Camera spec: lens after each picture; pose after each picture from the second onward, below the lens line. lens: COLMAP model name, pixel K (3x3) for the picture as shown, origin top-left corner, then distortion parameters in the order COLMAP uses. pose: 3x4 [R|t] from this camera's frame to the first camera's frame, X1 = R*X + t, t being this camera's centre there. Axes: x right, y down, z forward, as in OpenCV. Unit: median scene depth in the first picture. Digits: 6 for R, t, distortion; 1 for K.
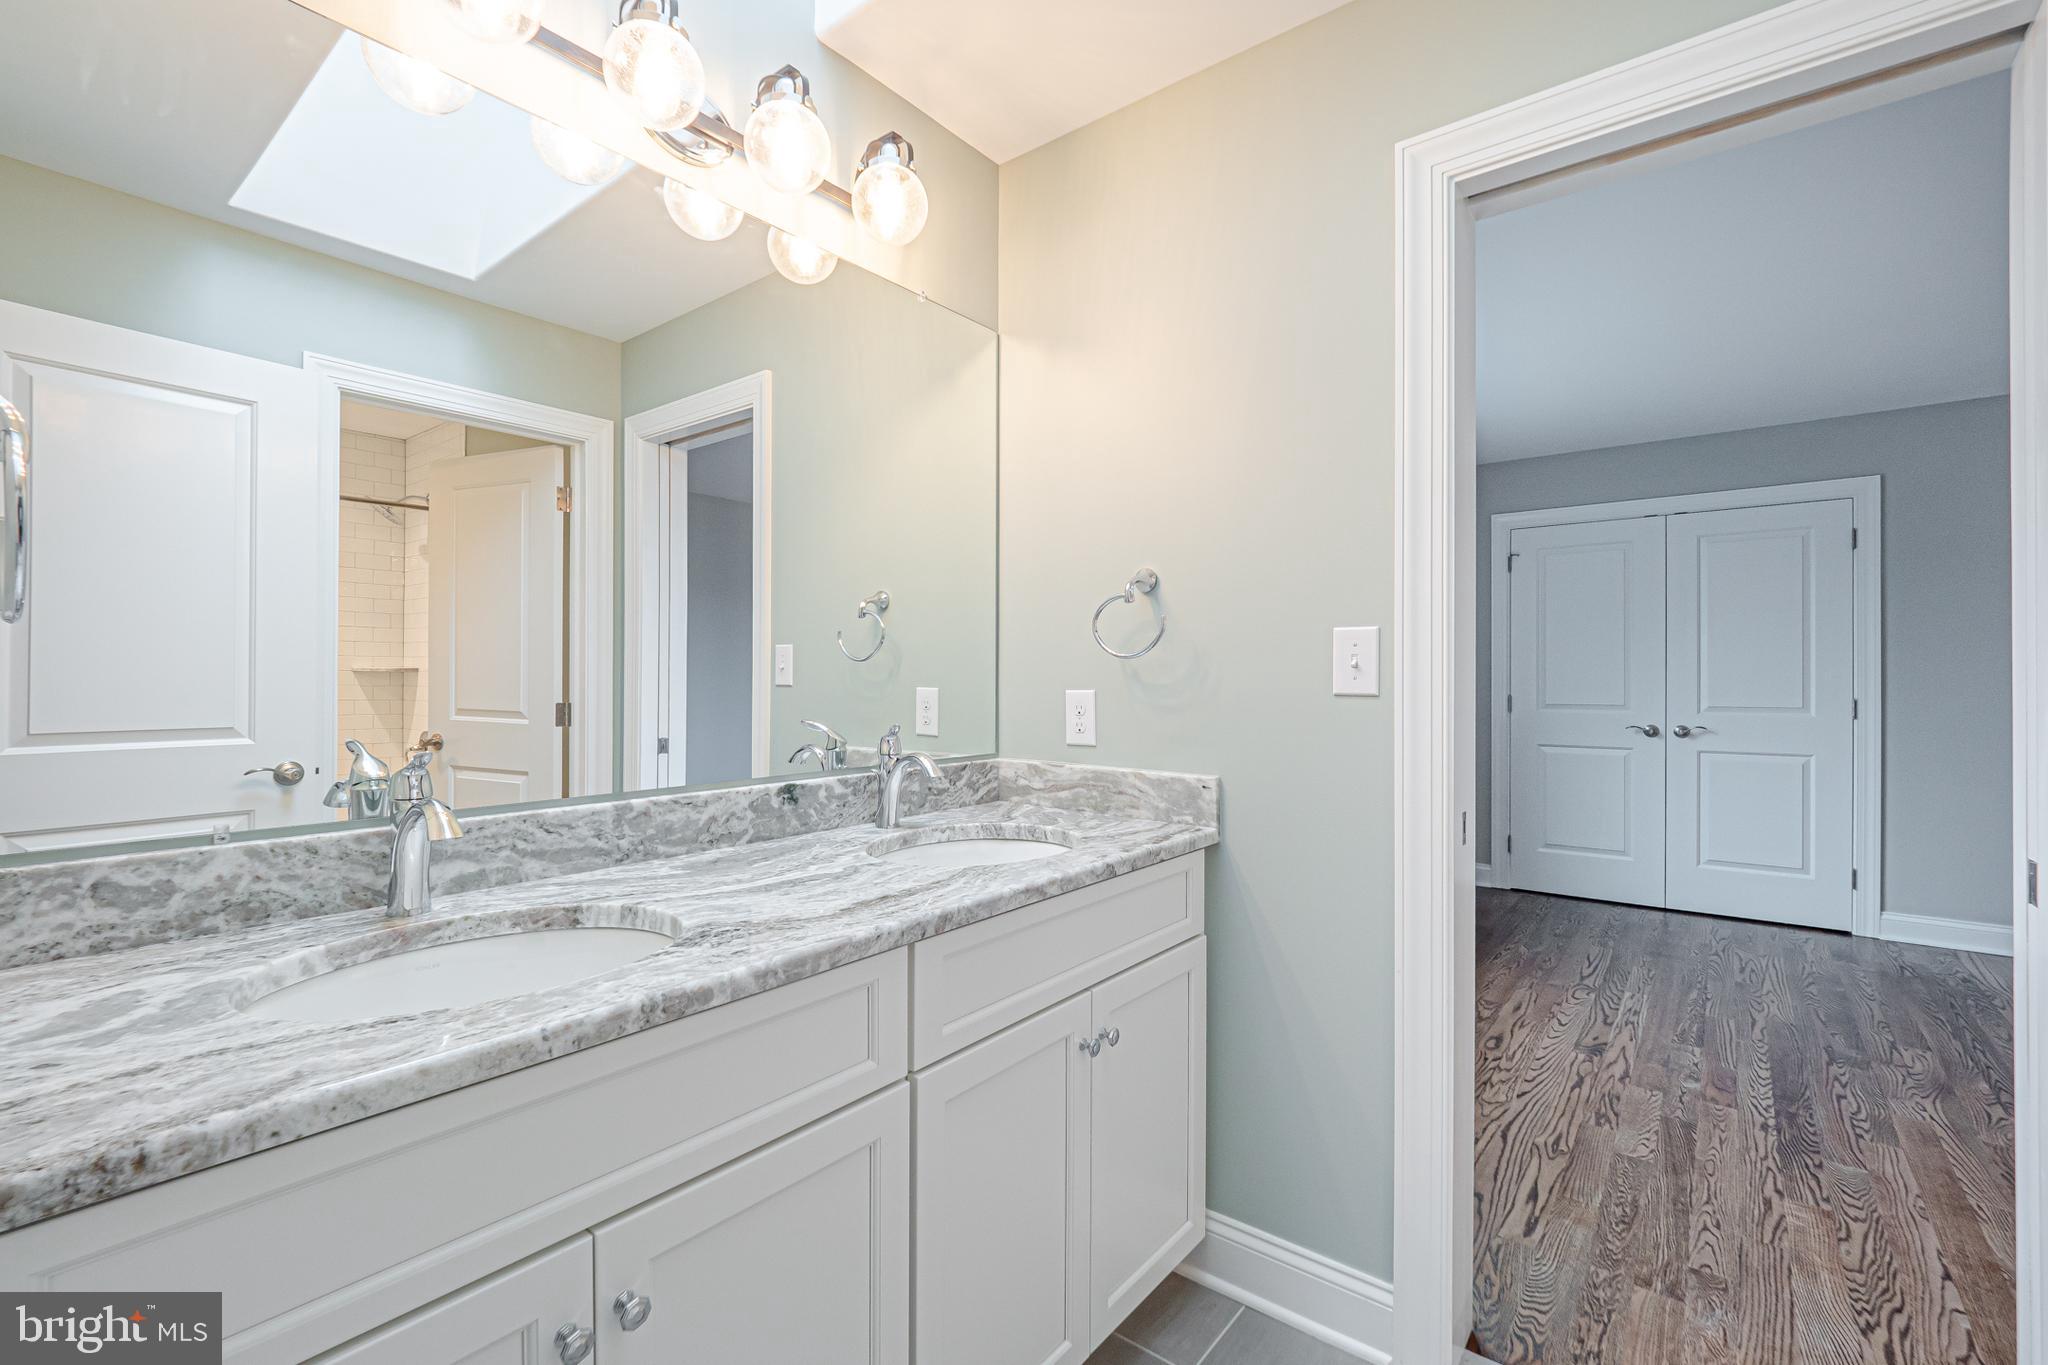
lens RADIAL K [[872.7, 0, 1035.0], [0, 872.7, 674.8], [0, 0, 1]] dist [0.004219, -0.003726]
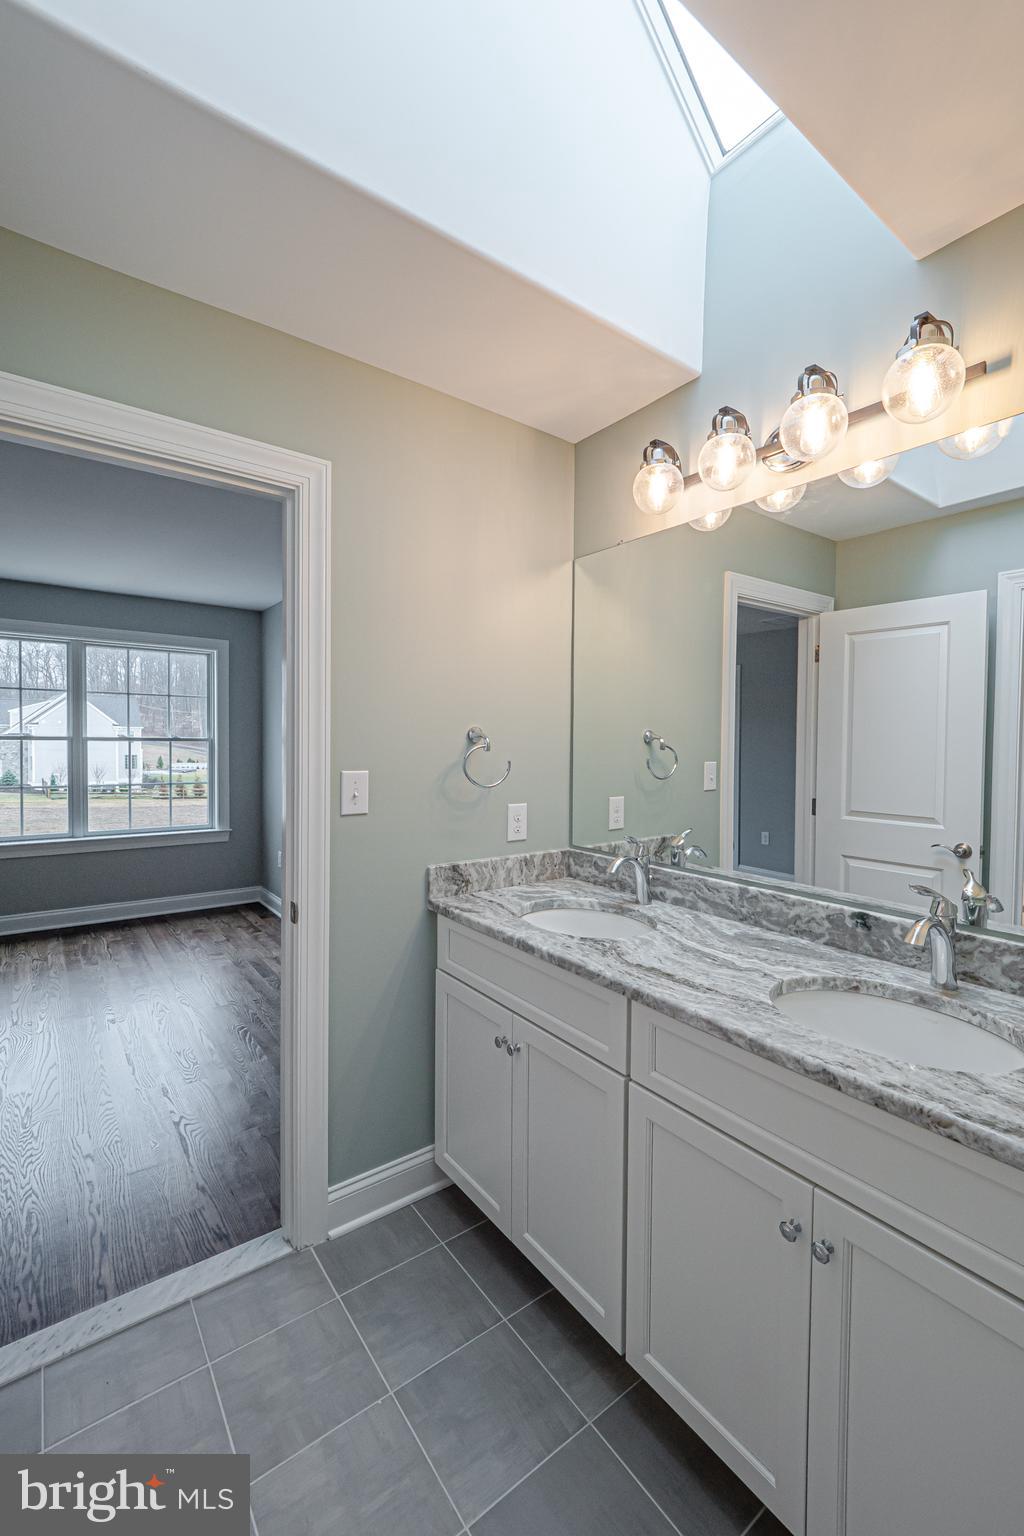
lens RADIAL K [[654.5, 0, 517.6], [0, 654.5, 761.4], [0, 0, 1]] dist [0.004219, -0.003726]
pose [[-0.250956, 0.025367, -0.967666, 0.833378], [-0.013515, 0.999467, 0.029705, -0.123945], [0.967904, 0.020533, -0.250480, 0.860610]]
